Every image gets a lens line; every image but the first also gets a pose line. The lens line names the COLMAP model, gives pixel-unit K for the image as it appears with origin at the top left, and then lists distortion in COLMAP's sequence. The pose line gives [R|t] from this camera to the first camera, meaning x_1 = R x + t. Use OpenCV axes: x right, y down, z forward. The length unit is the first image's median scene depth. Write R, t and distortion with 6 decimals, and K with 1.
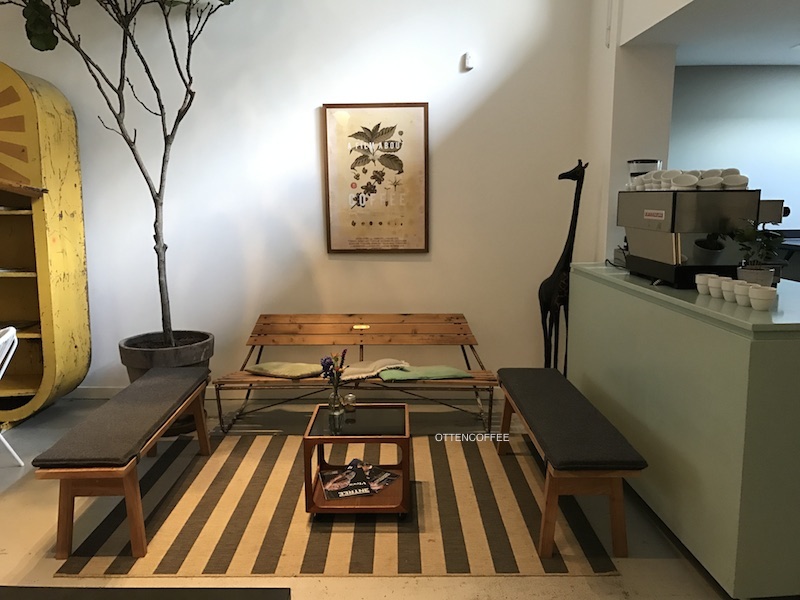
lens RADIAL K [[649.2, 0, 398.7], [0, 649.2, 300.6], [0, 0, 1]] dist [0.004977, 0.001188]
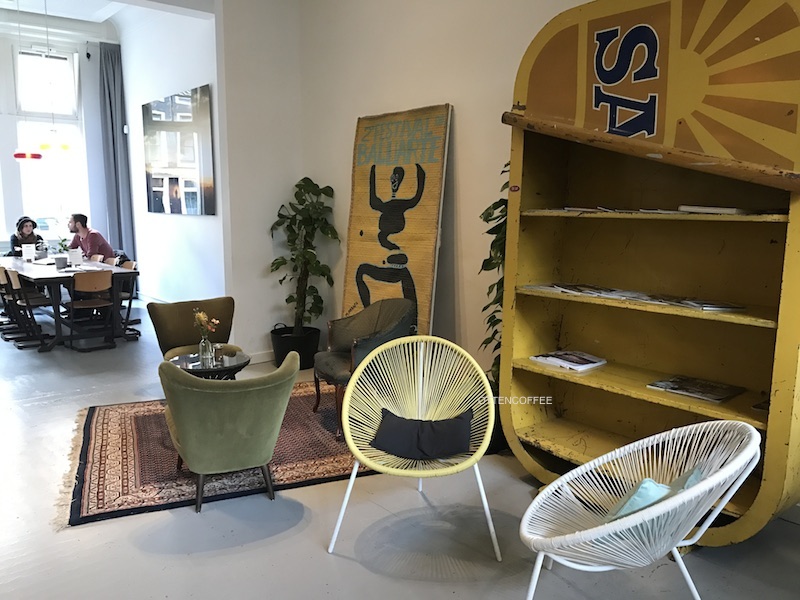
lens RADIAL K [[649.2, 0, 399.6], [0, 649.2, 299.3], [0, 0, 1]] dist [0.004977, 0.001188]
pose [[0.622067, 0.118180, -0.773994, -0.321424], [-0.122366, 0.991070, 0.052979, -0.052892], [0.773343, 0.061754, 0.630973, 0.371128]]
